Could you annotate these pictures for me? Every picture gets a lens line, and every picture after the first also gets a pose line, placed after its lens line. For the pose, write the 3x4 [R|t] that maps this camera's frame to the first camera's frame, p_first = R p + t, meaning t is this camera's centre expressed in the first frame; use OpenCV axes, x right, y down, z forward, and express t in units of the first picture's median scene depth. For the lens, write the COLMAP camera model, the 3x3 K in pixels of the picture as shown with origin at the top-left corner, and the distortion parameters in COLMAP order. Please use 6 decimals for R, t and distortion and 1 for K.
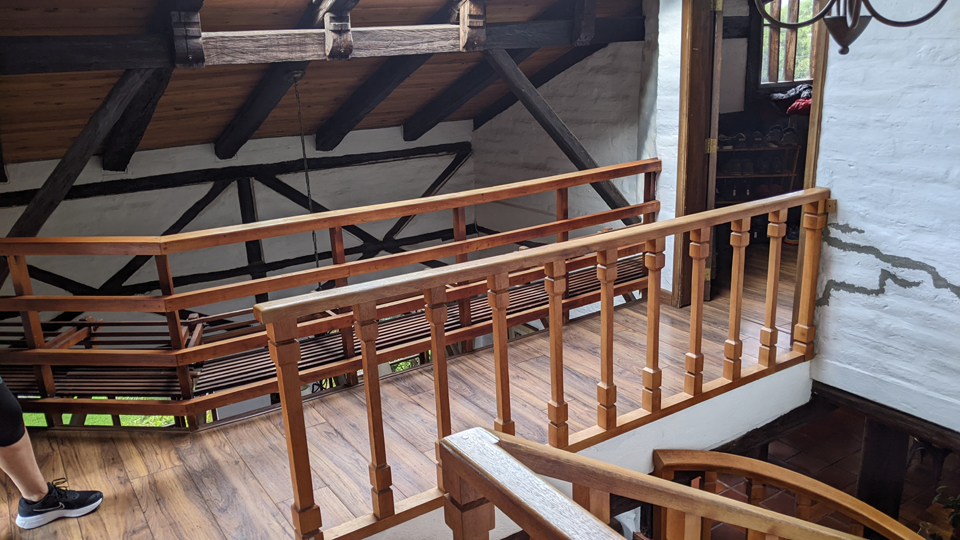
lens RADIAL K [[766.8, 0, 480.0], [0, 766.8, 274.5], [0, 0, 1]] dist [0.003758, -0.037048]
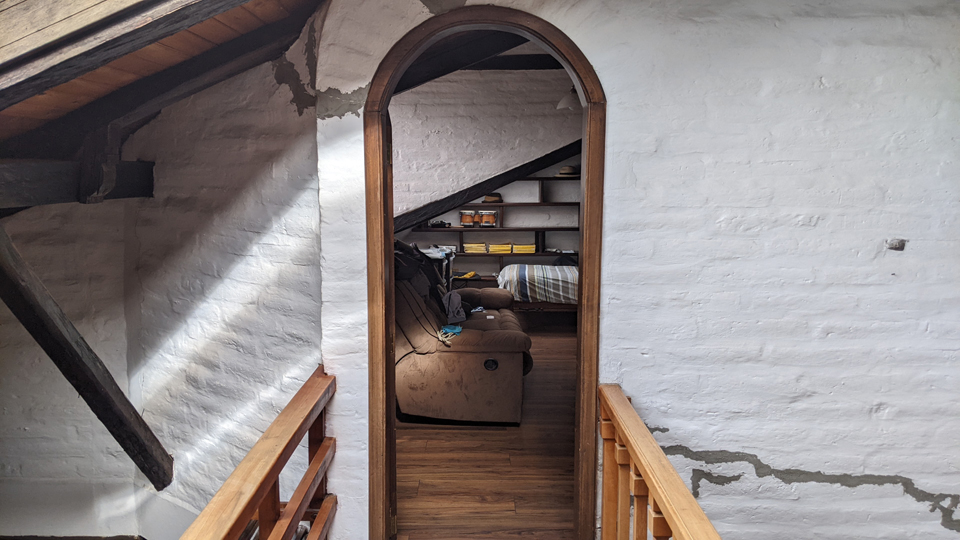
lens RADIAL K [[766.8, 0, 479.6], [0, 766.8, 266.0], [0, 0, 1]] dist [0.003758, -0.037048]
pose [[0.574872, -0.050123, 0.816707, -0.300640], [0.215801, 0.972071, -0.092242, -0.205365], [-0.789273, 0.229273, 0.569633, 0.677527]]
